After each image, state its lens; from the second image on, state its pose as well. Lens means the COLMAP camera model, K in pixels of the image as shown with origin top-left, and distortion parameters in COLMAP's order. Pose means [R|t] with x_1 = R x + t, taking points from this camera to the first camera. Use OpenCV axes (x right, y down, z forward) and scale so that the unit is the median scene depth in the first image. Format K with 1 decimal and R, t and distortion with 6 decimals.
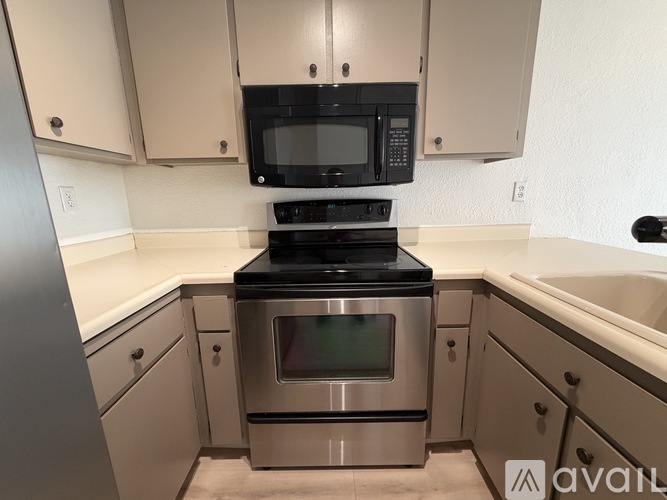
lens RADIAL K [[266.1, 0, 332.8], [0, 266.1, 249.6], [0, 0, 1]] dist [-0.000957, 0.000020]
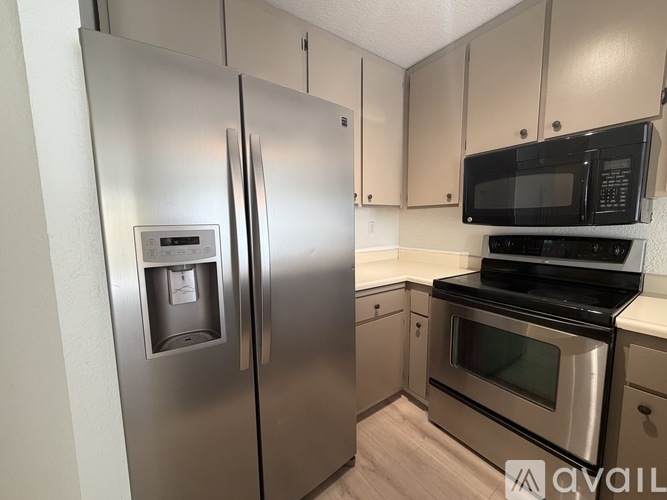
lens RADIAL K [[266.1, 0, 332.8], [0, 266.1, 249.6], [0, 0, 1]] dist [-0.000957, 0.000020]
pose [[0.570508, 0.100755, -0.815088, 0.468601], [-0.164020, 0.986431, 0.007132, -0.002553], [0.804747, 0.129621, 0.579293, -0.353887]]
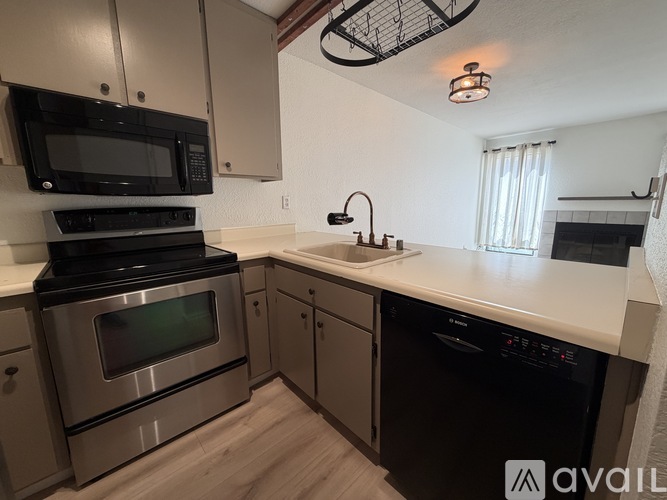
lens RADIAL K [[266.1, 0, 332.8], [0, 266.1, 249.6], [0, 0, 1]] dist [-0.000957, 0.000020]
pose [[0.740573, -0.103315, 0.663986, -0.168958], [0.132373, 0.991178, 0.006585, 0.094650], [-0.658809, 0.083017, 0.747716, -0.366796]]
